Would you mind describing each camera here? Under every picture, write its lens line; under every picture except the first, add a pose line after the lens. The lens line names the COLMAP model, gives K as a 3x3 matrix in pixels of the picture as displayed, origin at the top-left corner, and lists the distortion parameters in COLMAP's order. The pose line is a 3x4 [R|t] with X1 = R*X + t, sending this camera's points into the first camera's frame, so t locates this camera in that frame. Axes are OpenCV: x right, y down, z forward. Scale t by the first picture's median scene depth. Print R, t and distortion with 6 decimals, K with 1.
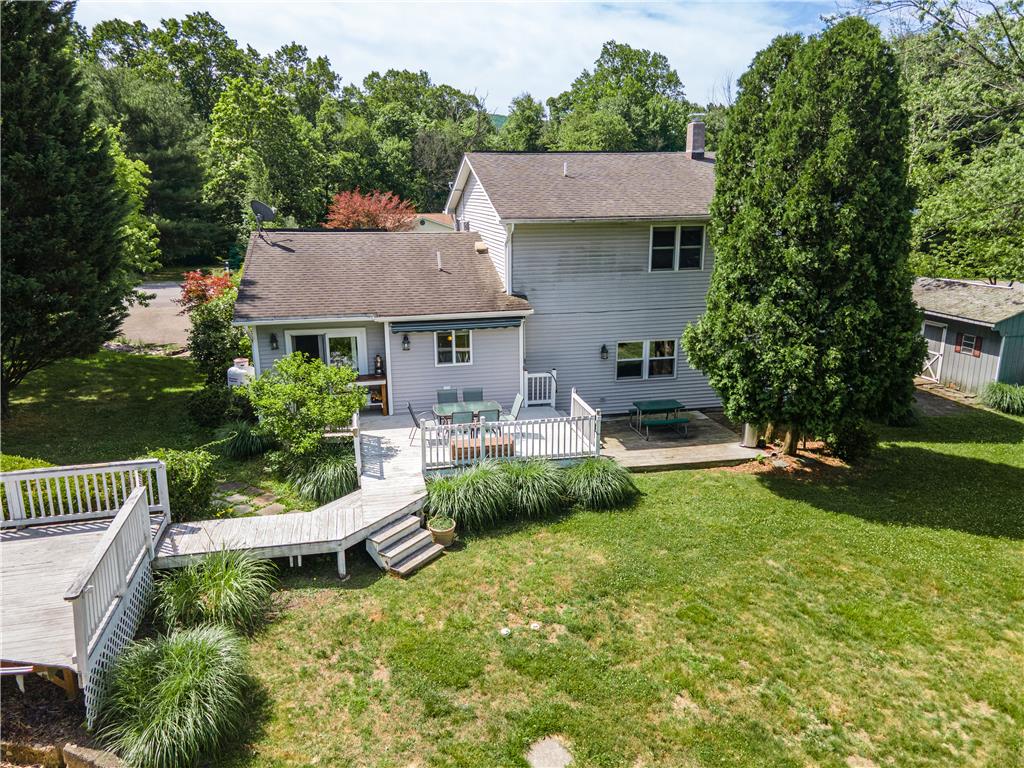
lens RADIAL K [[744.2, 0, 497.3], [0, 744.2, 383.9], [0, 0, 1]] dist [0.032426, 0.021367]
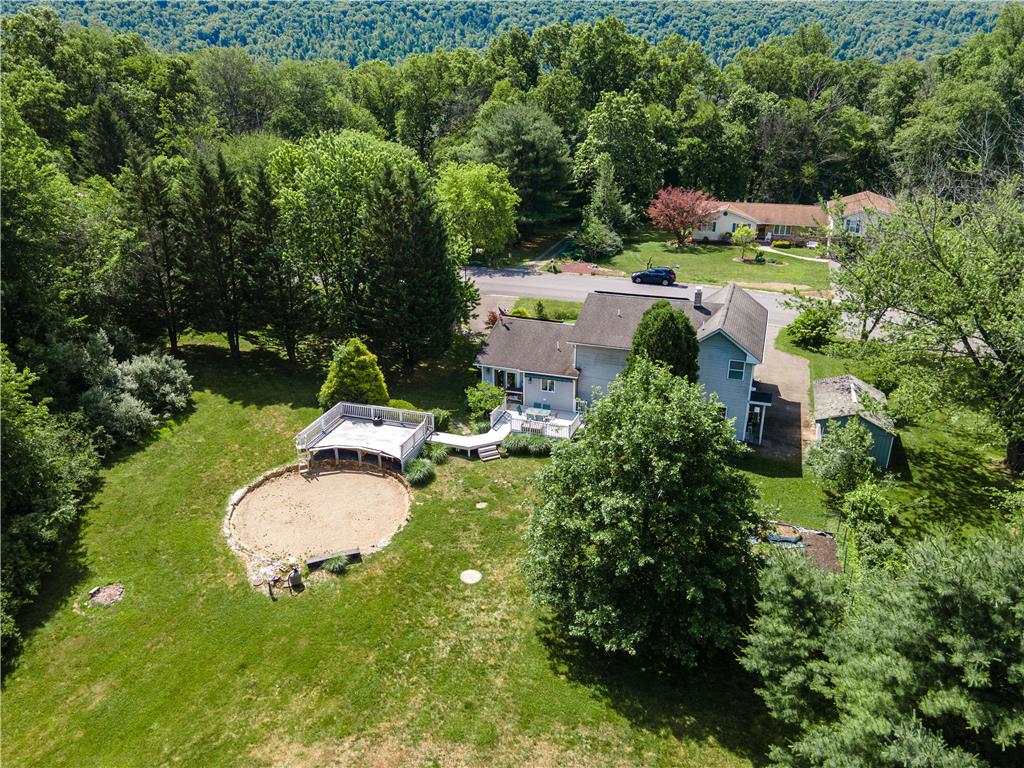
lens RADIAL K [[744.2, 0, 505.8], [0, 744.2, 383.7], [0, 0, 1]] dist [0.032426, 0.021367]
pose [[0.858043, 0.201538, -0.472382, 1.076080], [-0.132004, 0.975430, 0.176384, -0.509572], [0.496324, -0.088988, 0.863564, -1.357362]]
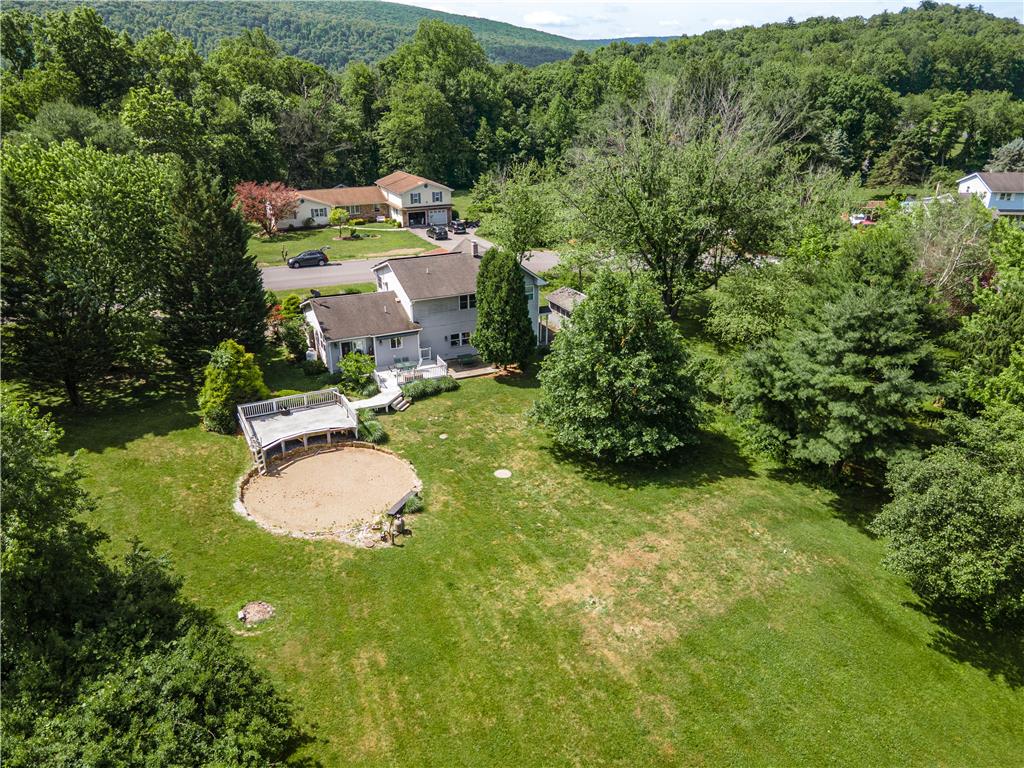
lens RADIAL K [[744.2, 0, 502.4], [0, 744.2, 386.9], [0, 0, 1]] dist [0.032426, 0.021367]
pose [[0.972534, -0.085112, 0.216642, -0.316847], [0.052860, 0.987190, 0.150541, -0.311514], [-0.226680, -0.134954, 0.964574, -2.068565]]
